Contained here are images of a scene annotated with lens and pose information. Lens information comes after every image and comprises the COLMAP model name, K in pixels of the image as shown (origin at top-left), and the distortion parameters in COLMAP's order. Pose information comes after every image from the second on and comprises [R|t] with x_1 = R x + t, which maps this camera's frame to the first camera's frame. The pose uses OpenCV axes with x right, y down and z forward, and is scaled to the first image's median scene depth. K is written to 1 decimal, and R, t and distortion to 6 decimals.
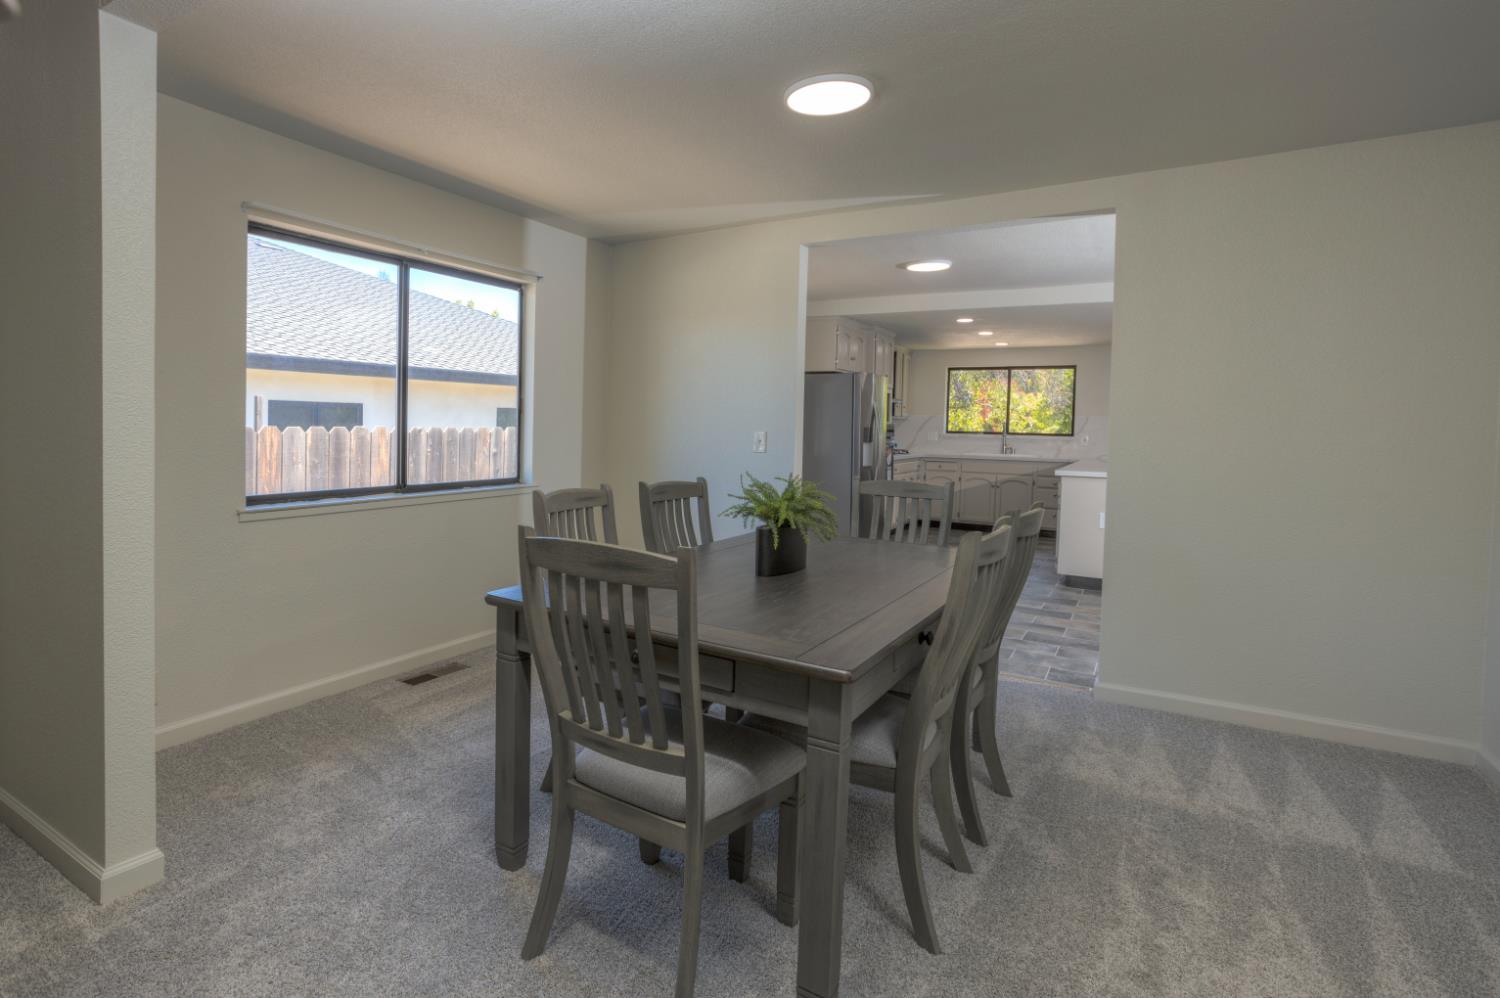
lens RADIAL K [[740.7, 0, 645.0], [0, 740.7, 447.5], [0, 0, 1]] dist [-0.043984, 0.022967]
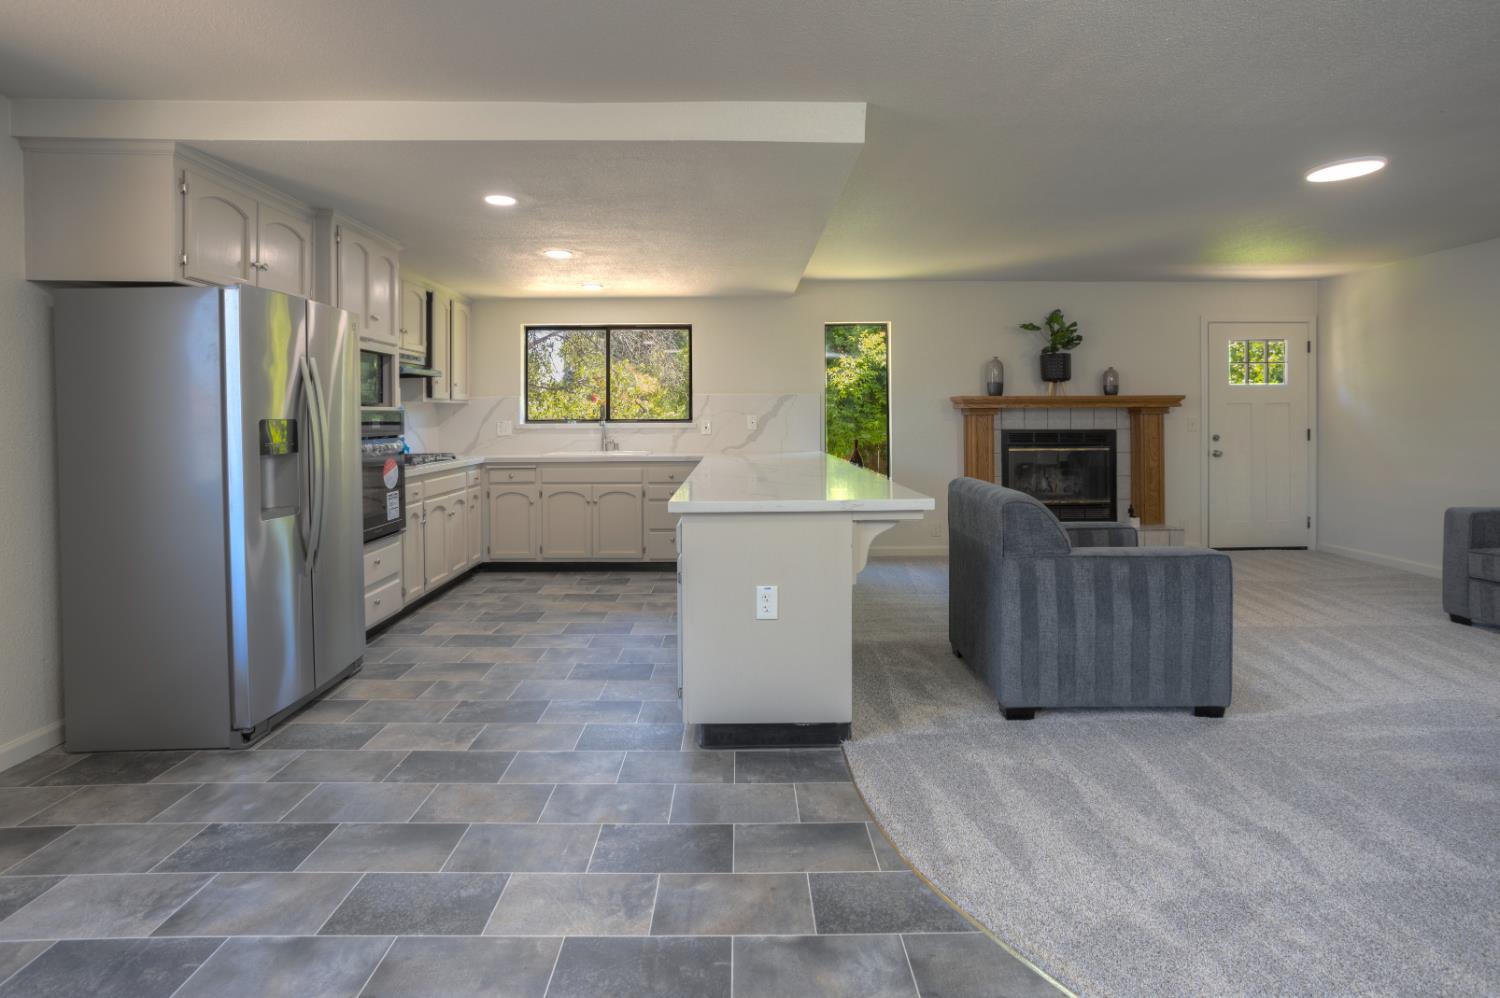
lens RADIAL K [[740.7, 0, 752.1], [0, 740.7, 412.6], [0, 0, 1]] dist [-0.043984, 0.022967]
pose [[0.815731, -0.022676, 0.577987, 0.199970], [0.042200, 0.998902, -0.020368, -0.007607], [-0.576890, 0.041006, 0.815792, 0.349010]]
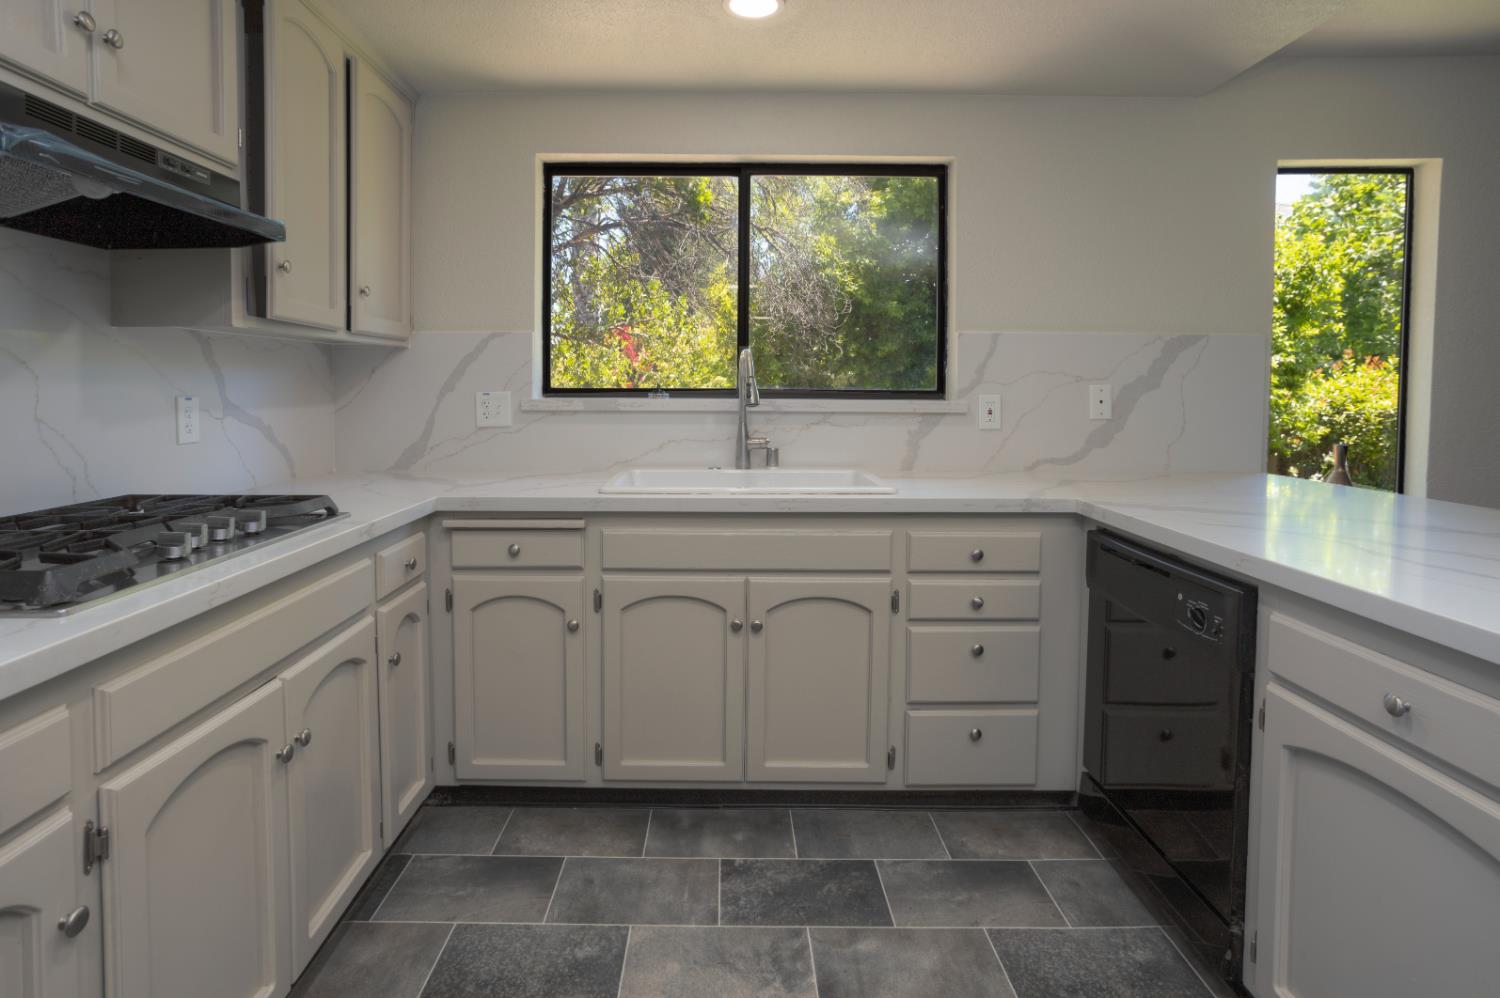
lens RADIAL K [[740.7, 0, 732.5], [0, 740.7, 414.4], [0, 0, 1]] dist [-0.043984, 0.022967]
pose [[0.824877, -0.038024, 0.564032, 0.325474], [0.031680, 0.999277, 0.021035, -0.017616], [-0.564424, 0.000517, 0.825485, 0.763333]]
